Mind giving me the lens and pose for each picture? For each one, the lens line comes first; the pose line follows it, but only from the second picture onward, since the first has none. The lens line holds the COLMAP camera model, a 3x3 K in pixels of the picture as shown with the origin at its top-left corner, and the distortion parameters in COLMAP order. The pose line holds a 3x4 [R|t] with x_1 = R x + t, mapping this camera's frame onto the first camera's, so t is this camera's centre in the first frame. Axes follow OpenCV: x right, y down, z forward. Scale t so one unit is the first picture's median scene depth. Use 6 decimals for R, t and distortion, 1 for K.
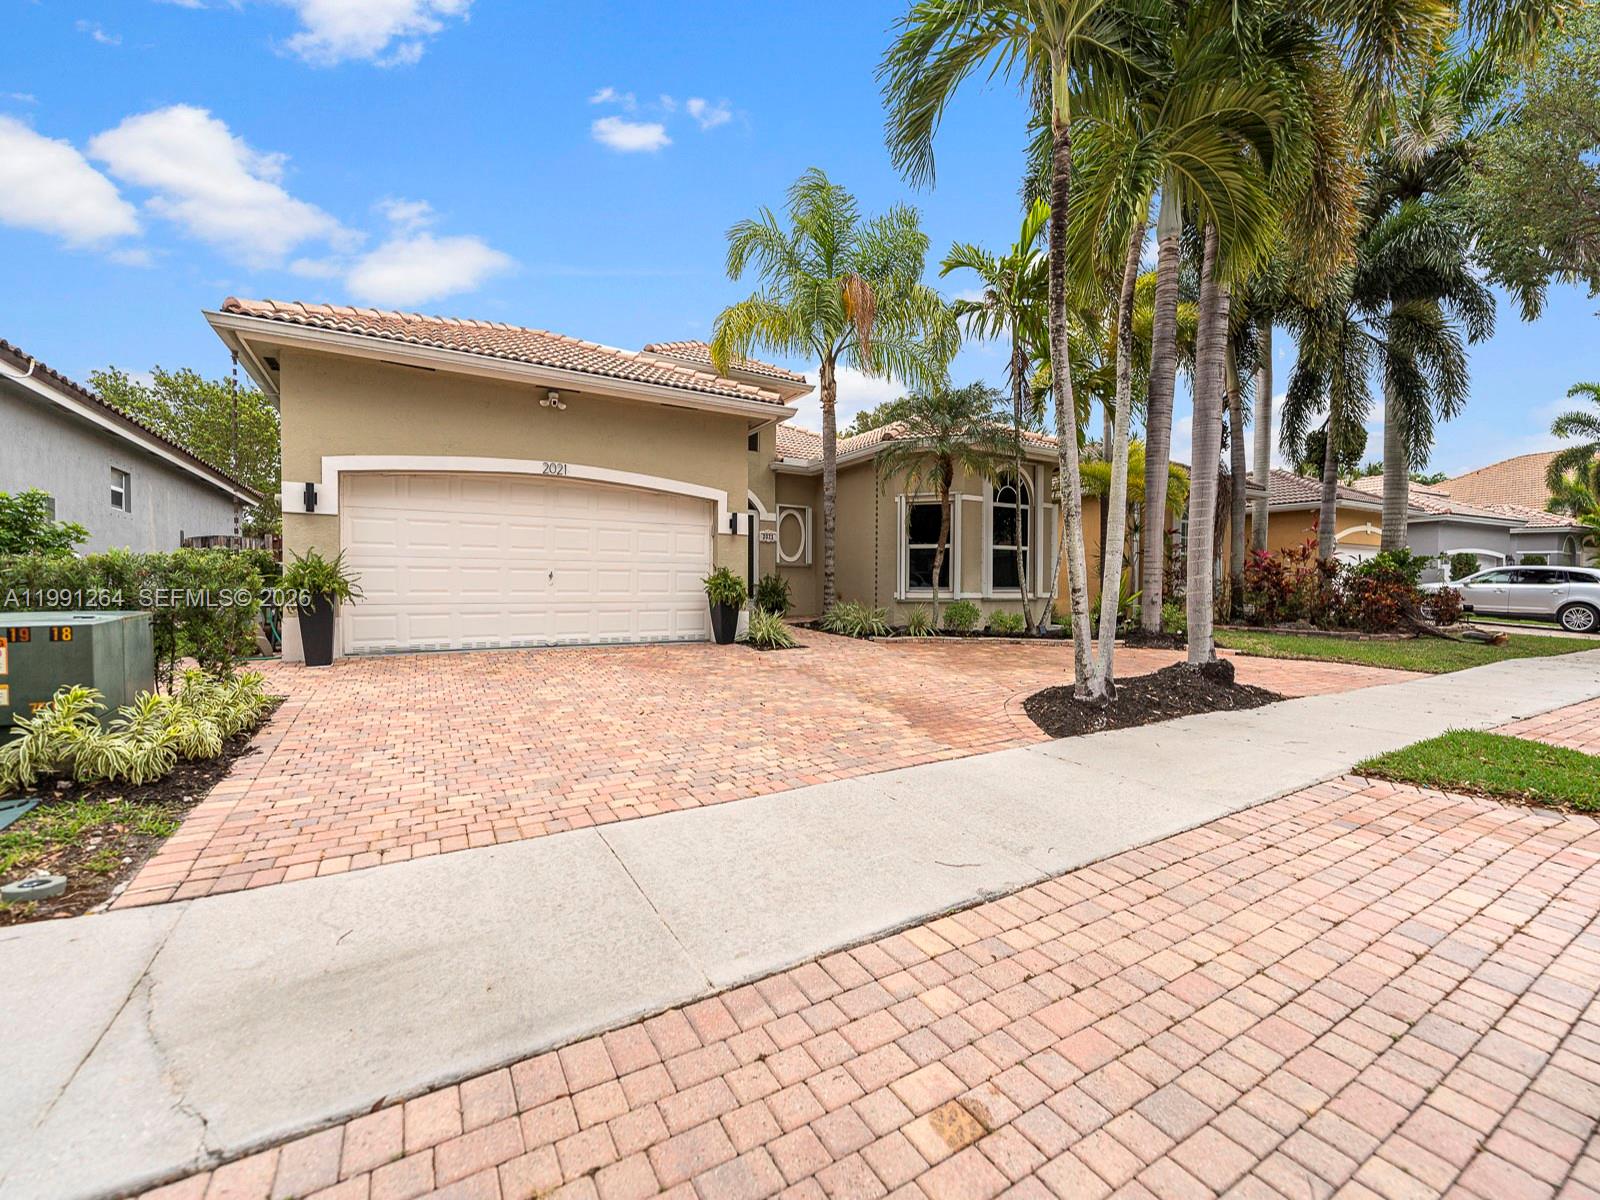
lens RADIAL K [[653.0, 0, 797.5], [0, 653.0, 596.1], [0, 0, 1]] dist [0.000592, -0.000532]
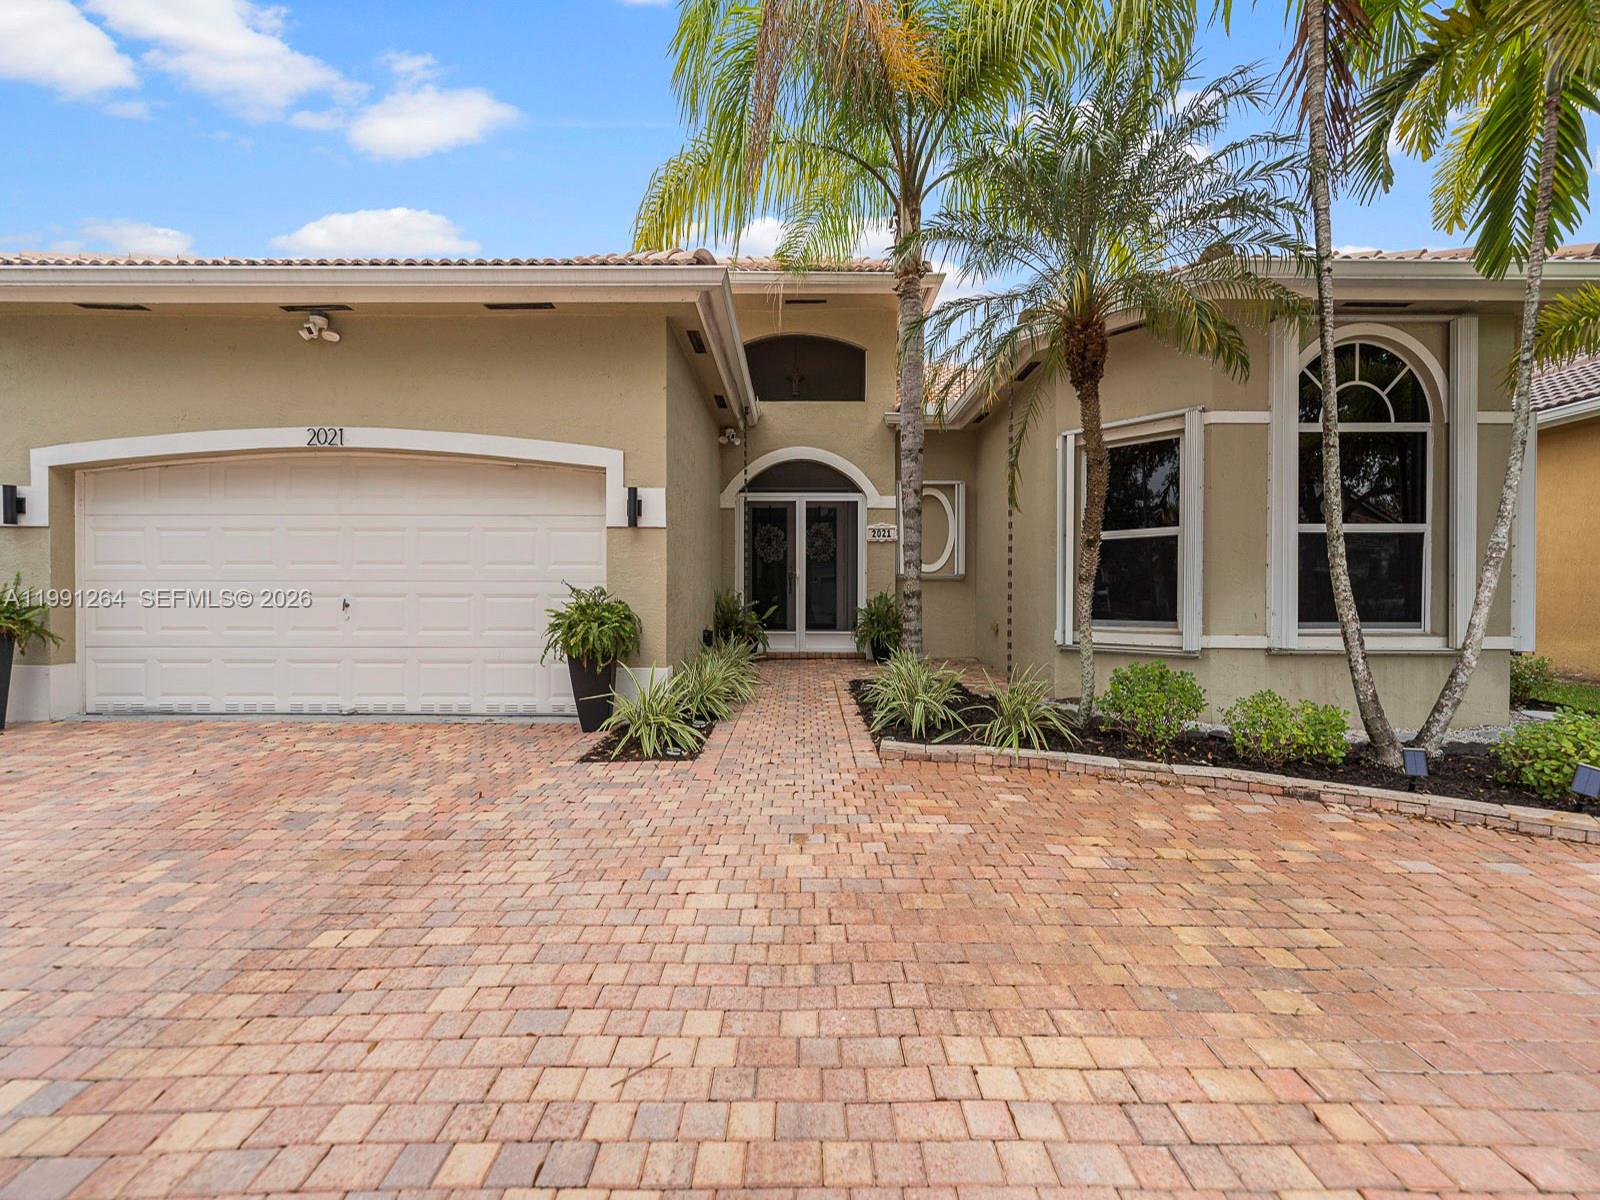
lens RADIAL K [[653.0, 0, 799.9], [0, 653.0, 599.8], [0, 0, 1]] dist [0.000592, -0.000532]
pose [[0.861334, 0.000866, -0.508039, 0.301335], [-0.005236, 0.999961, -0.007173, -0.030750], [0.508012, 0.008838, 0.861304, 0.604812]]
